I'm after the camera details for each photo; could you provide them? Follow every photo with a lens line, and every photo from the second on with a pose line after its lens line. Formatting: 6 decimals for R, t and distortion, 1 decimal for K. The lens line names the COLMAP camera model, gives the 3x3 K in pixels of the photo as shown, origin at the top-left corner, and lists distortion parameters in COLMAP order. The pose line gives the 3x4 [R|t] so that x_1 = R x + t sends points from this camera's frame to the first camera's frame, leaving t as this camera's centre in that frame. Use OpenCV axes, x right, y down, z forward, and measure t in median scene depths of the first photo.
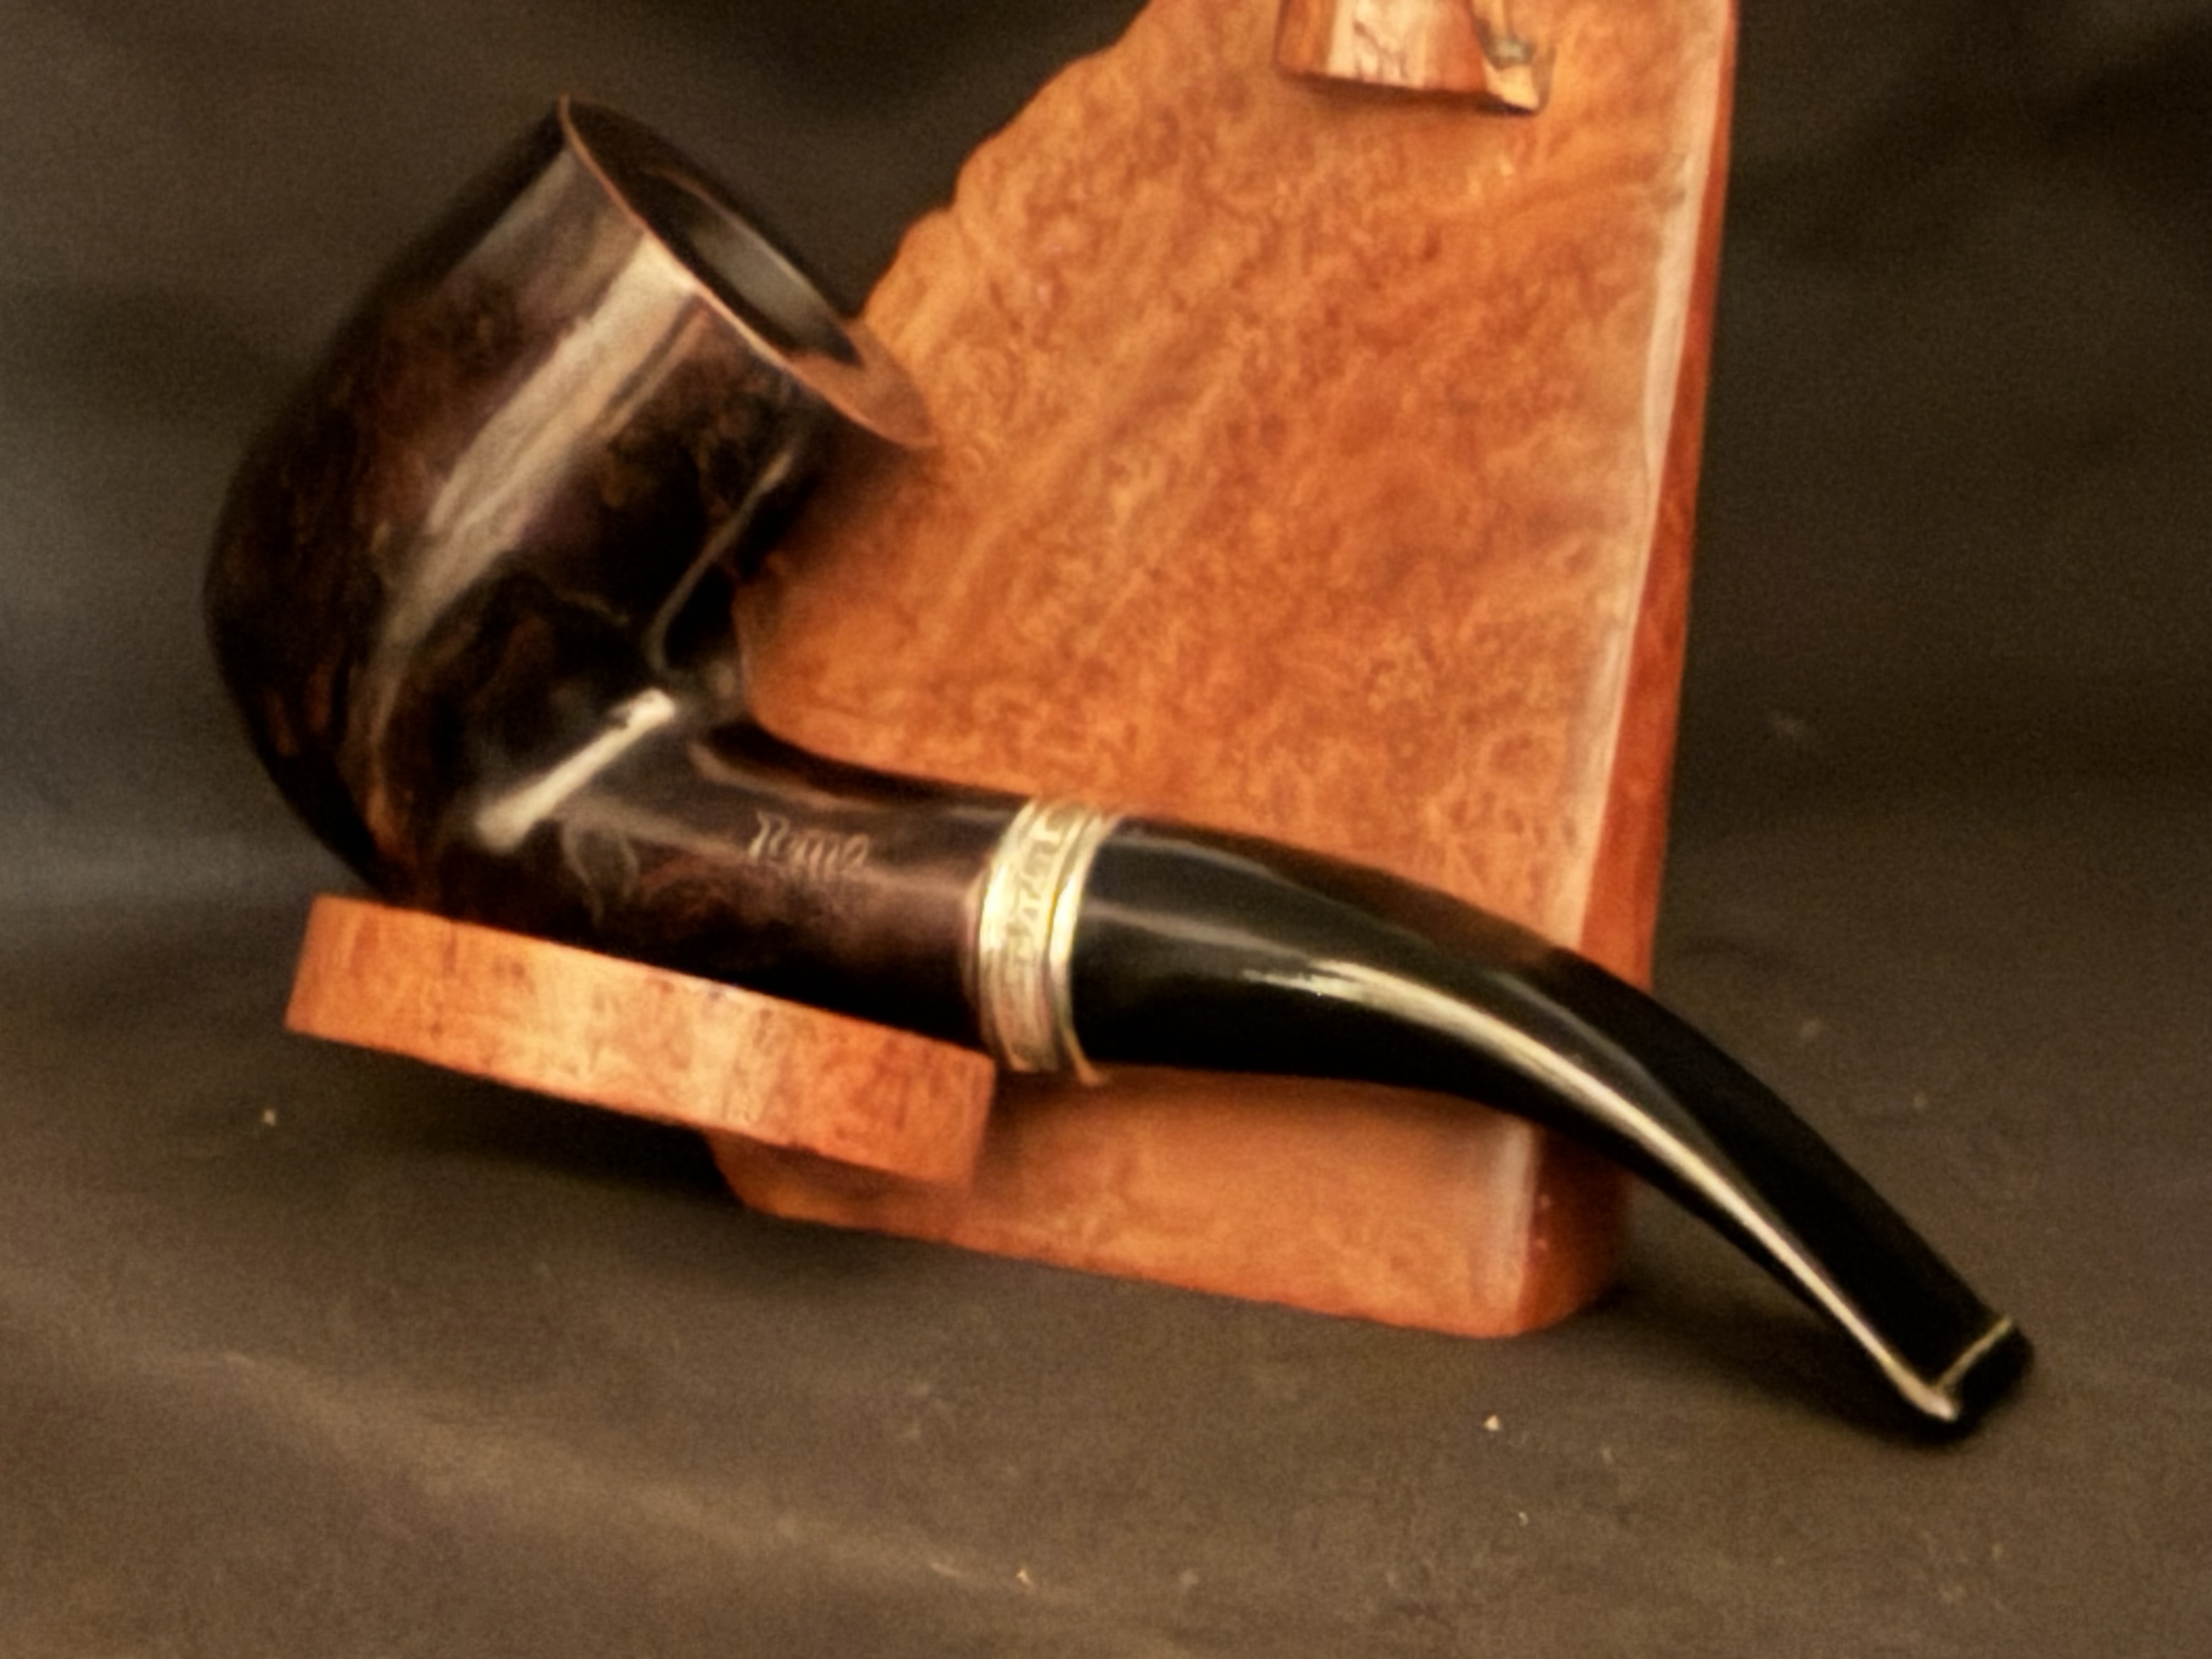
lens RADIAL K [[5833.8, 0, 1106.0], [0, 5833.8, 829.5], [0, 0, 1]] dist [-0.075347, -0.131611]
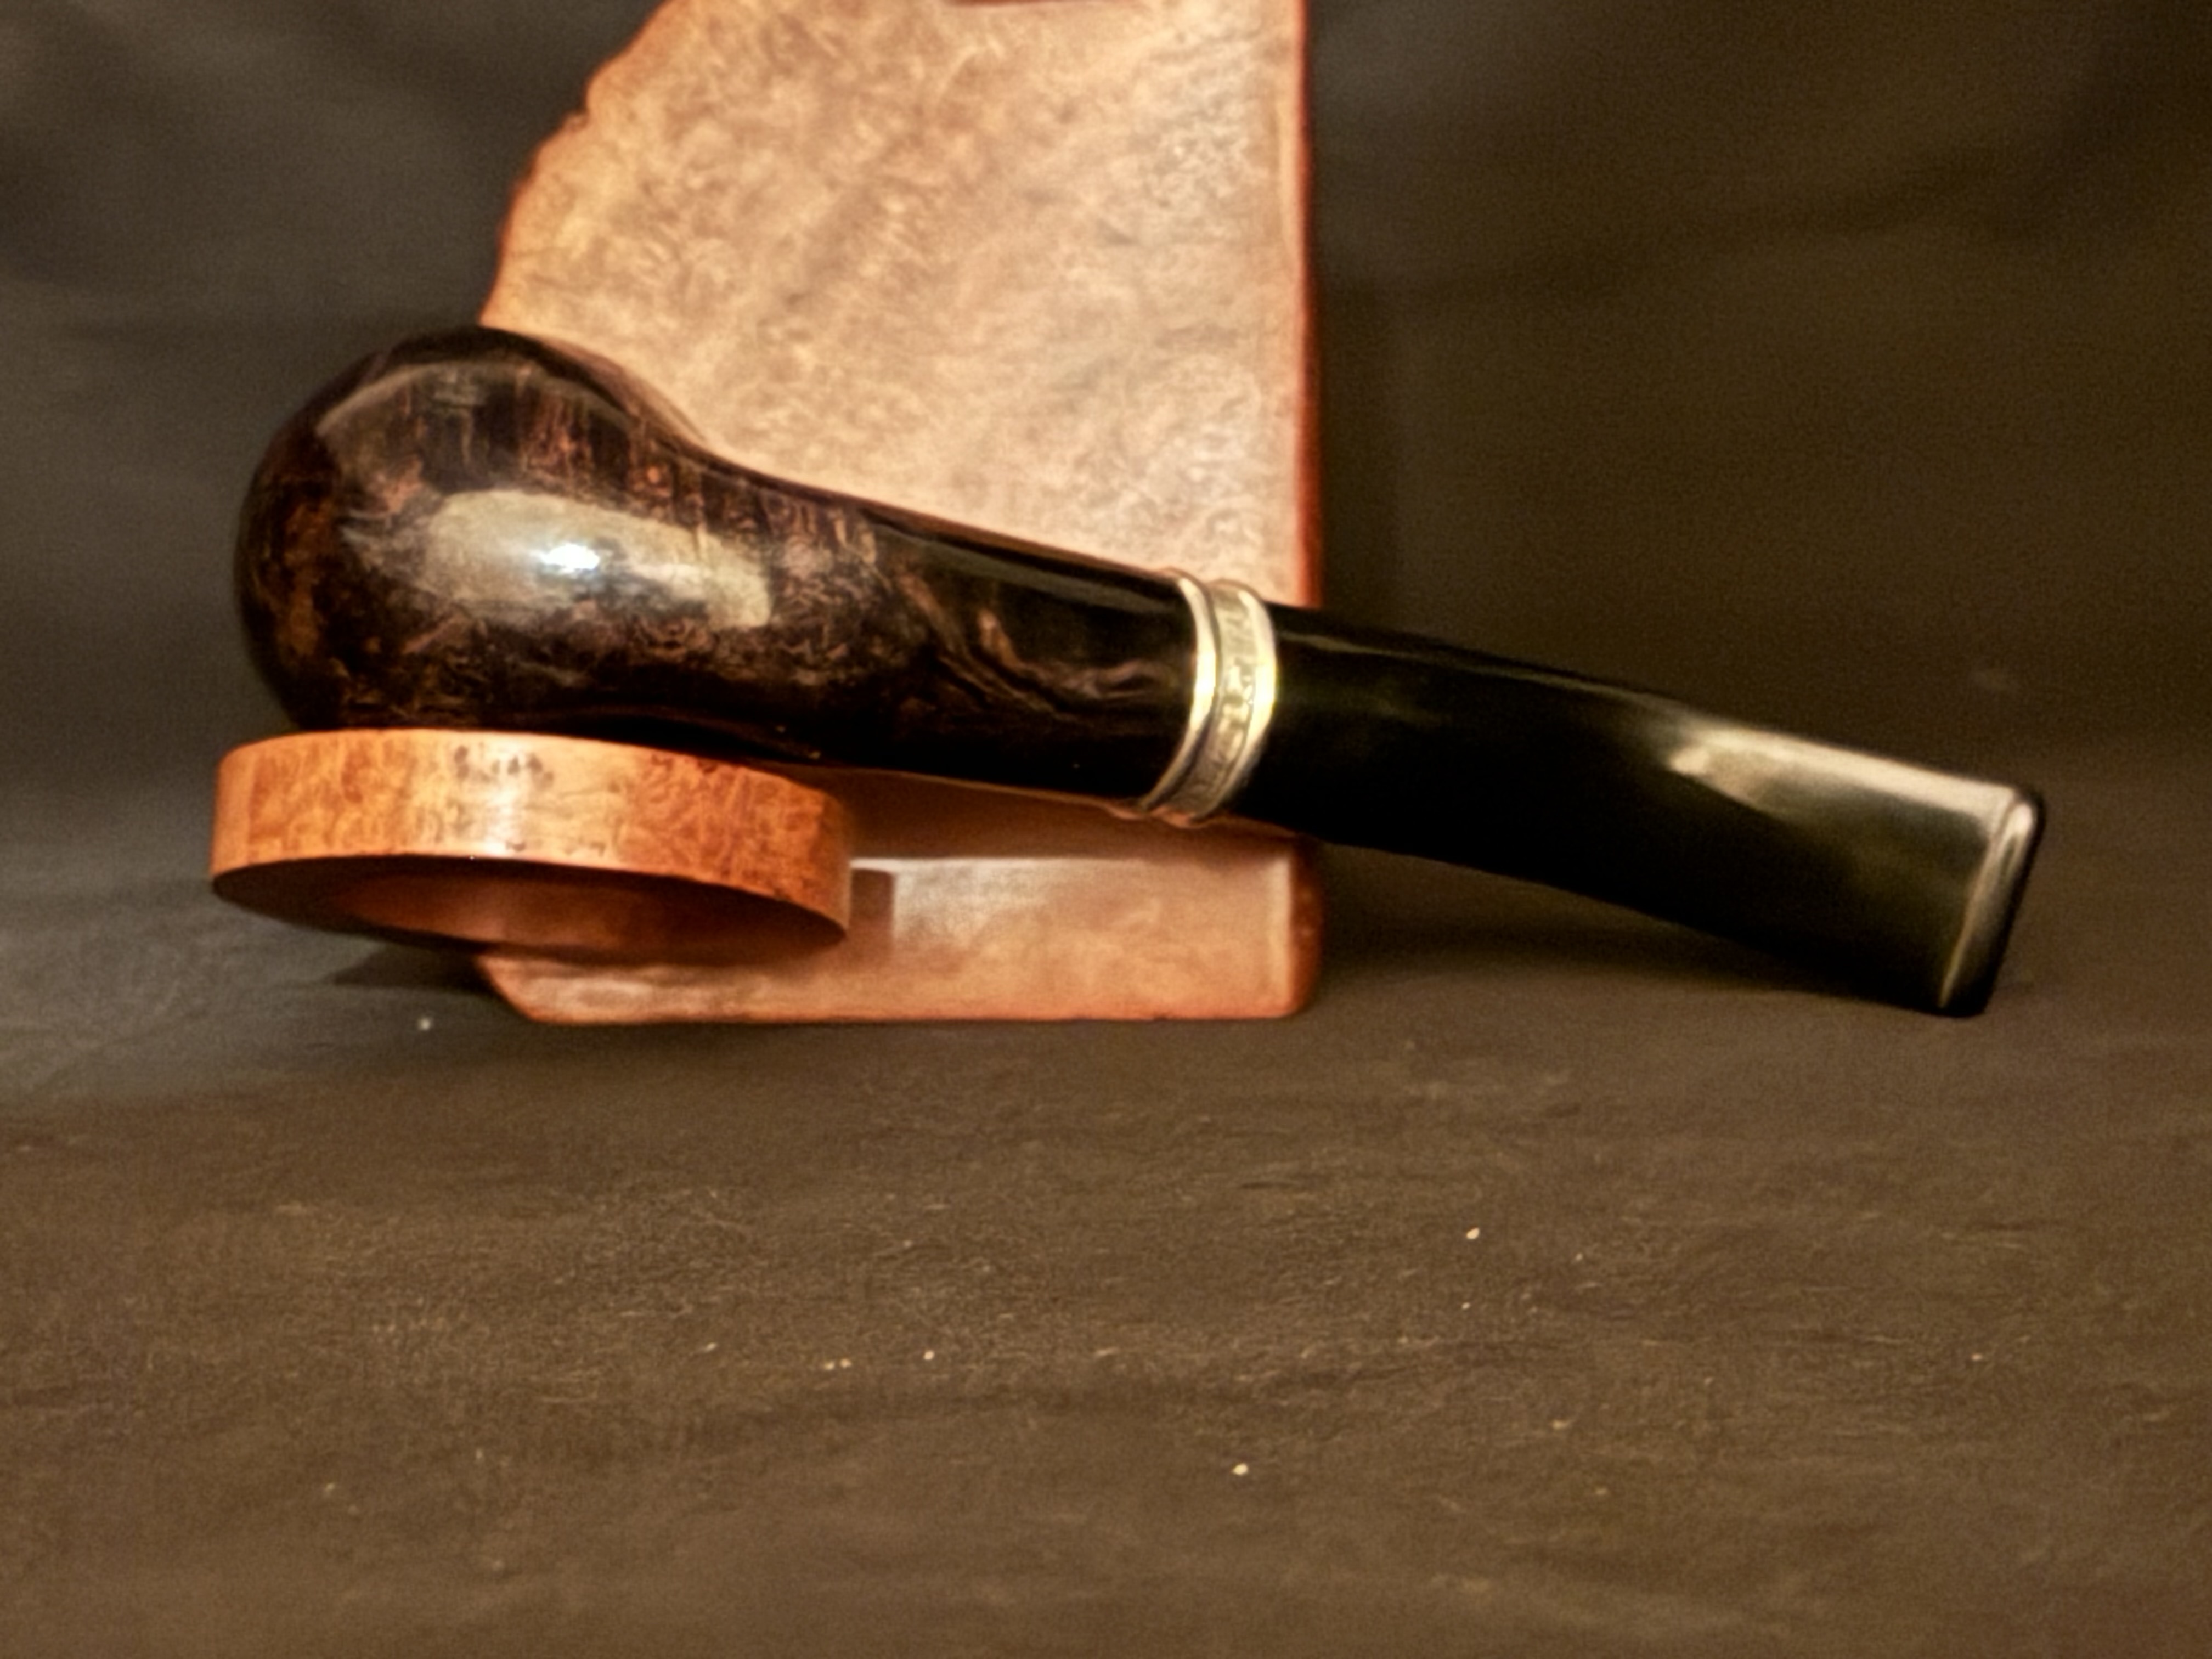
lens RADIAL K [[5104.2, 0, 1106.0], [0, 5104.2, 829.5], [0, 0, 1]] dist [0.006828, -0.035448]
pose [[0.912692, -0.105812, 0.394711, -0.354928], [0.122112, 0.992382, -0.016327, 0.060305], [-0.389977, 0.063100, 0.918660, 0.063475]]
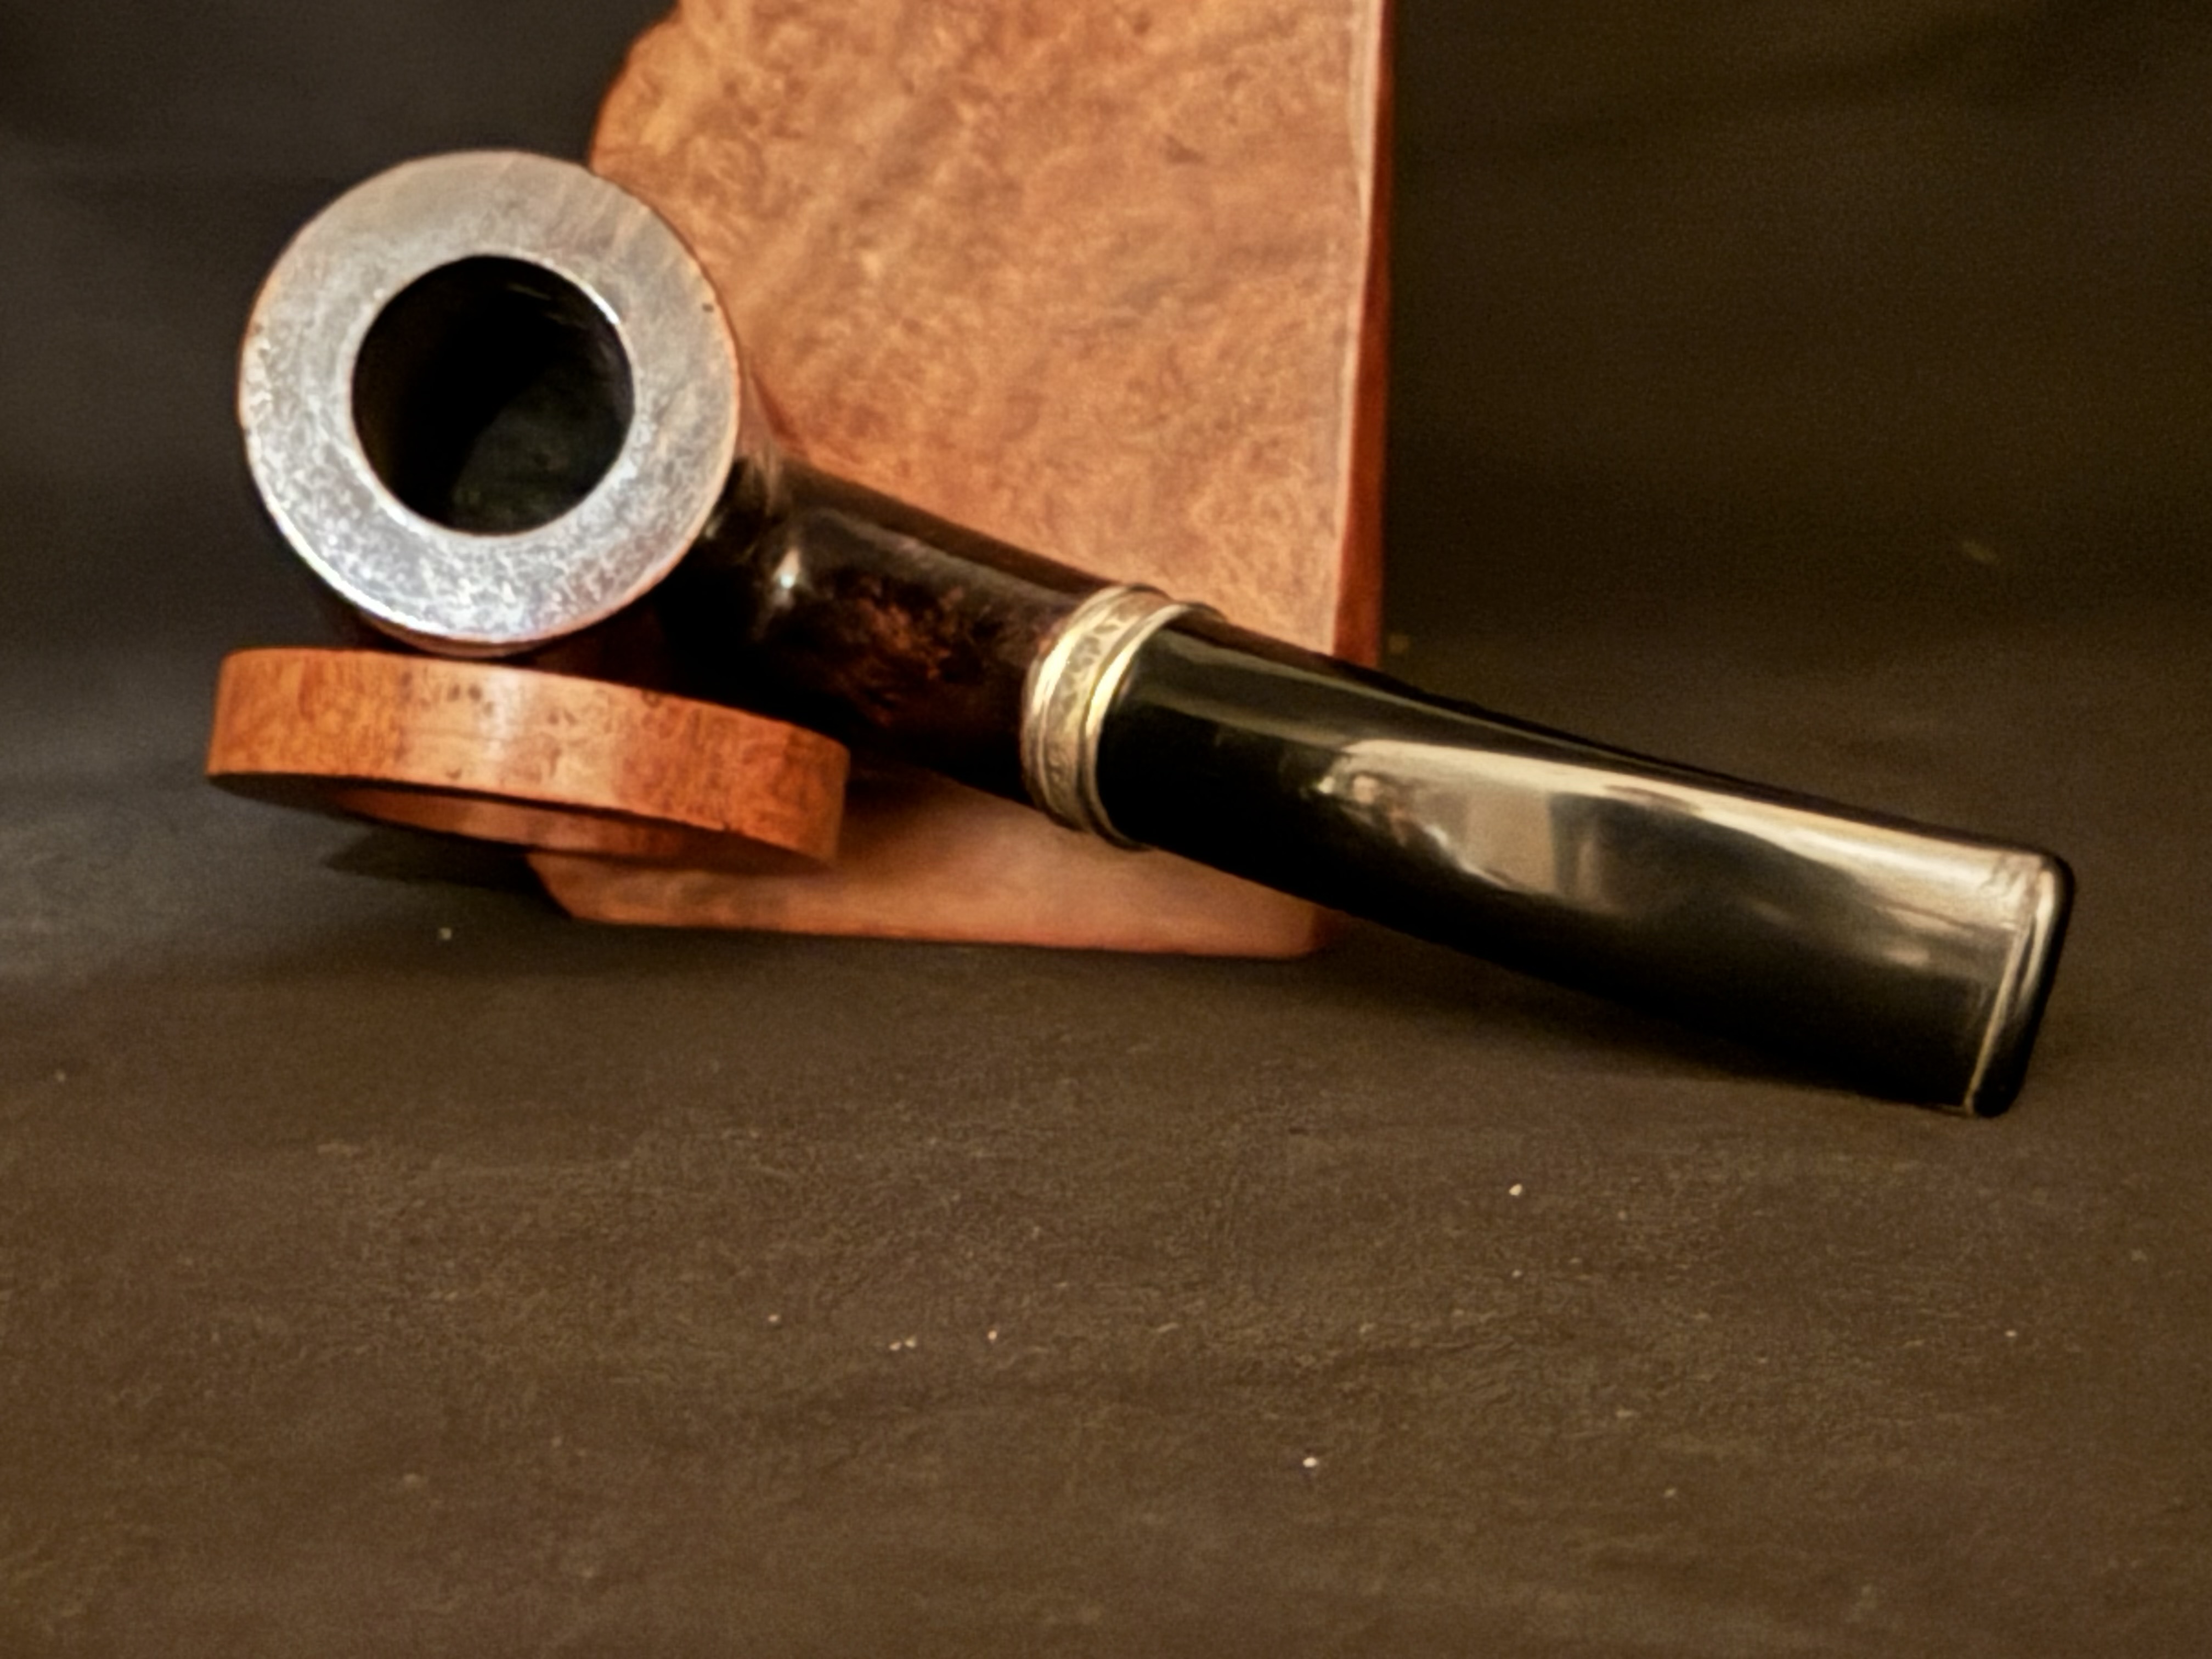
lens RADIAL K [[5104.2, 0, 1106.0], [0, 5104.2, 829.5], [0, 0, 1]] dist [0.006828, -0.035448]
pose [[0.970603, -0.081424, 0.226496, -0.190146], [0.077975, 0.996663, 0.024147, 0.033224], [-0.227706, -0.005776, 0.973713, 0.023560]]
